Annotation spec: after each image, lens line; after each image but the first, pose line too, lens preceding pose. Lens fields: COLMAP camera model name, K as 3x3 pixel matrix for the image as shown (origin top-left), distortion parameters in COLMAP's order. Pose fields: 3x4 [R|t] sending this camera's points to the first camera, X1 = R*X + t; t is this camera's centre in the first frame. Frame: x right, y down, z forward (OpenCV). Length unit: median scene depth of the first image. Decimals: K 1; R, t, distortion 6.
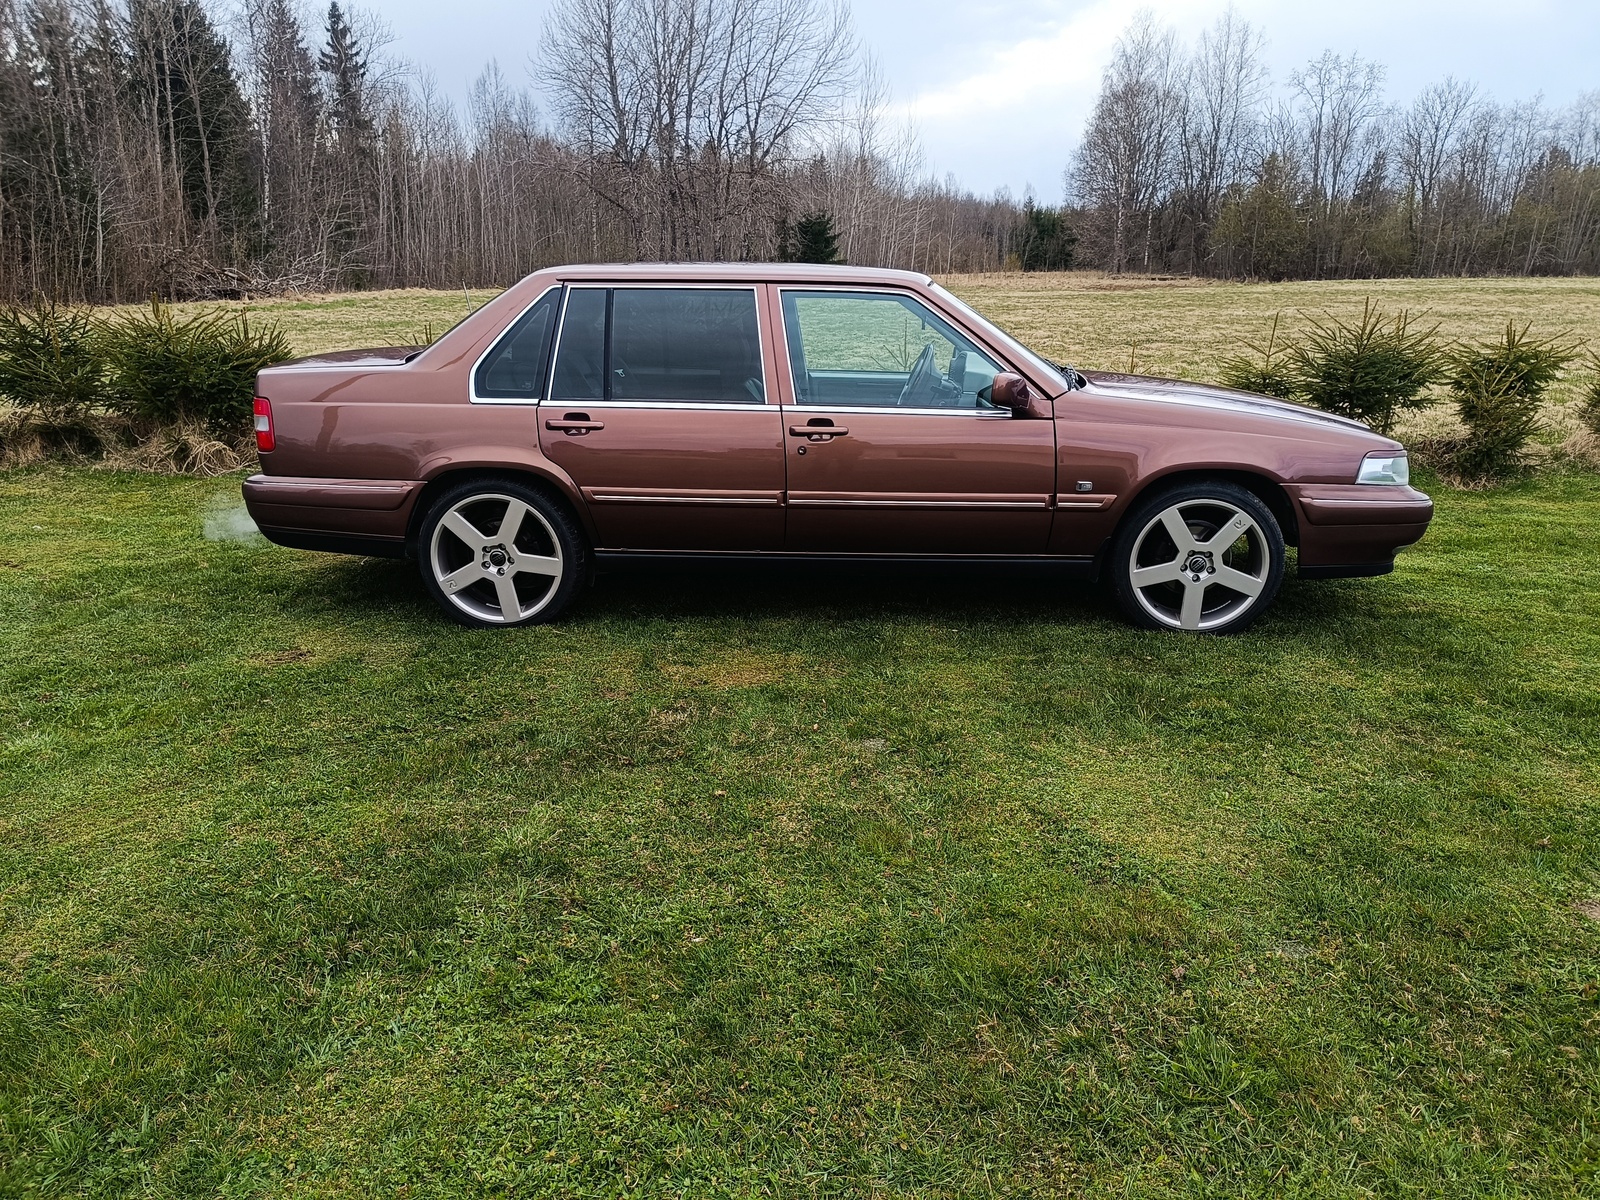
lens RADIAL K [[1155.2, 0, 800.0], [0, 1155.2, 600.0], [0, 0, 1]] dist [0.023202, 0.000098]
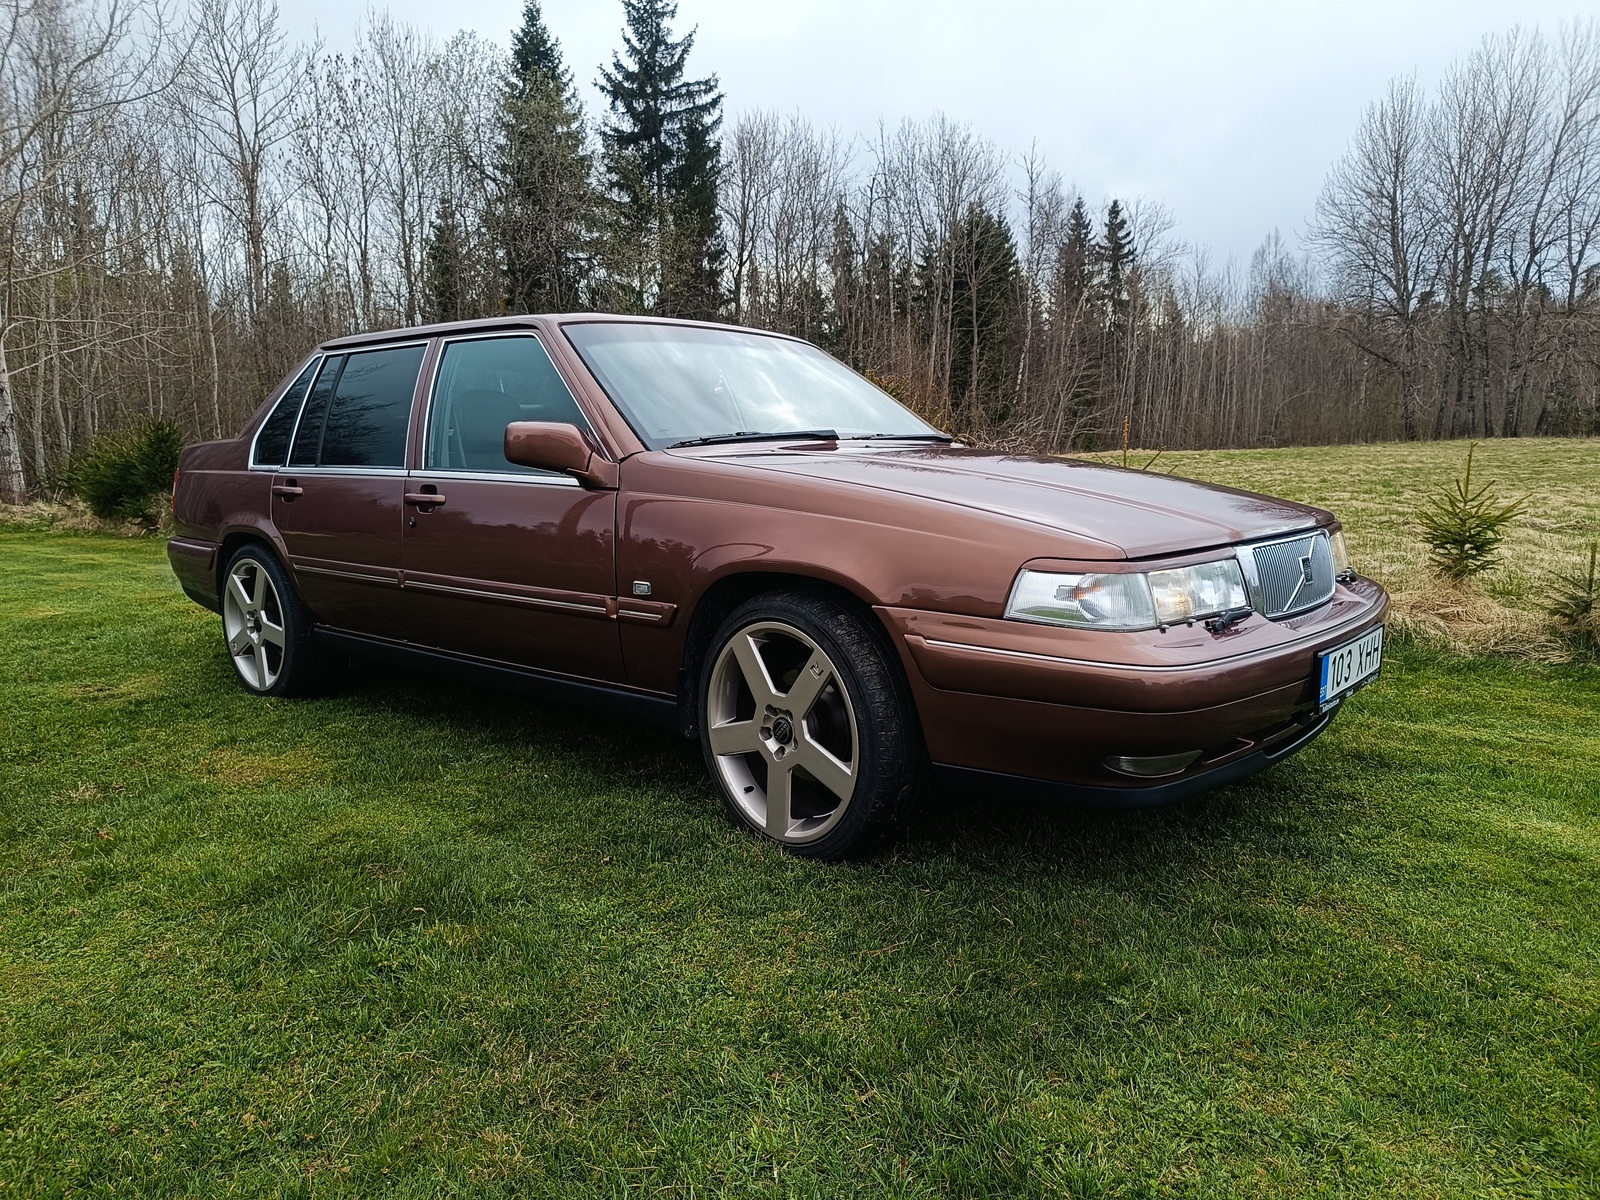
lens RADIAL K [[1126.6, 0, 806.7], [0, 1126.6, 592.7], [0, 0, 1]] dist [0.002002, 0.003763]
pose [[0.757361, 0.067698, -0.649478, 0.730300], [-0.162917, 0.982748, -0.087542, -0.051730], [0.632347, 0.172112, 0.755324, 0.548965]]
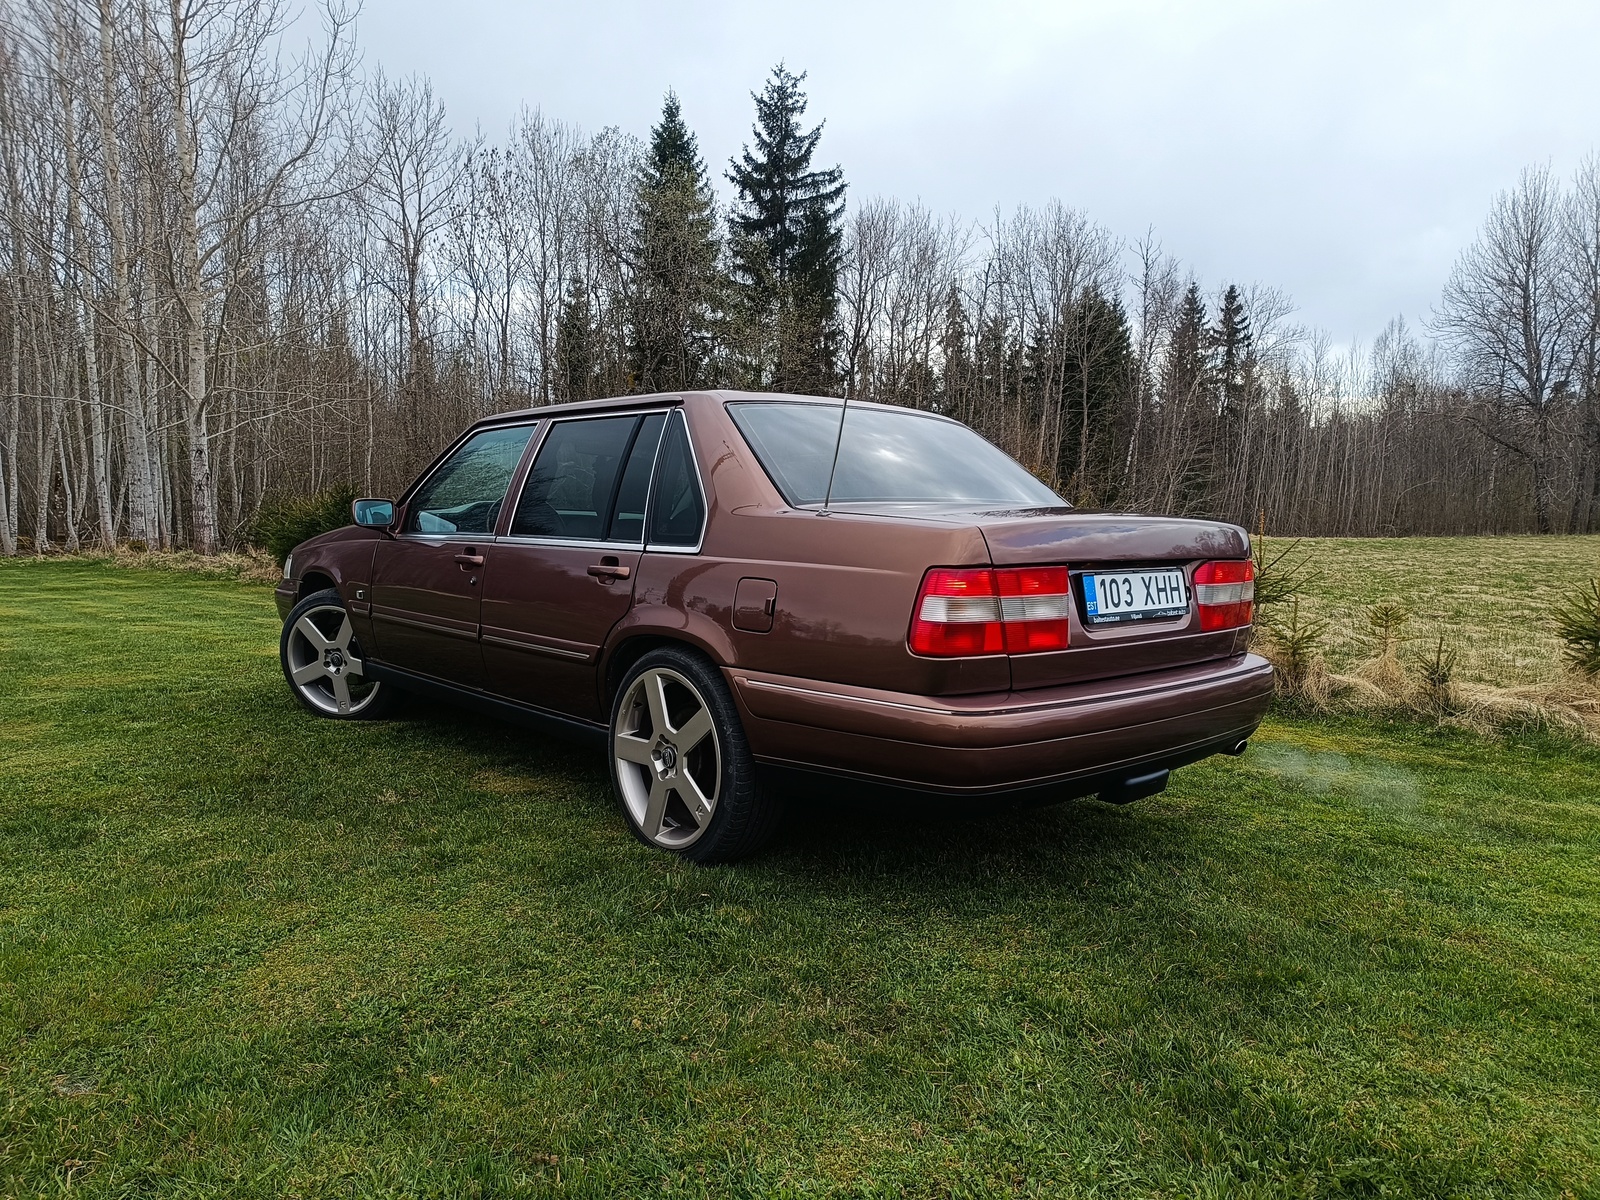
lens RADIAL K [[1111.0, 0, 800.0], [0, 1111.0, 600.0], [0, 0, 1]] dist [0.020187, -0.026246]
pose [[0.689051, 0.056939, -0.722473, 0.734333], [-0.211407, 0.969342, -0.125233, -0.047460], [0.693193, 0.239028, 0.679963, 0.530304]]
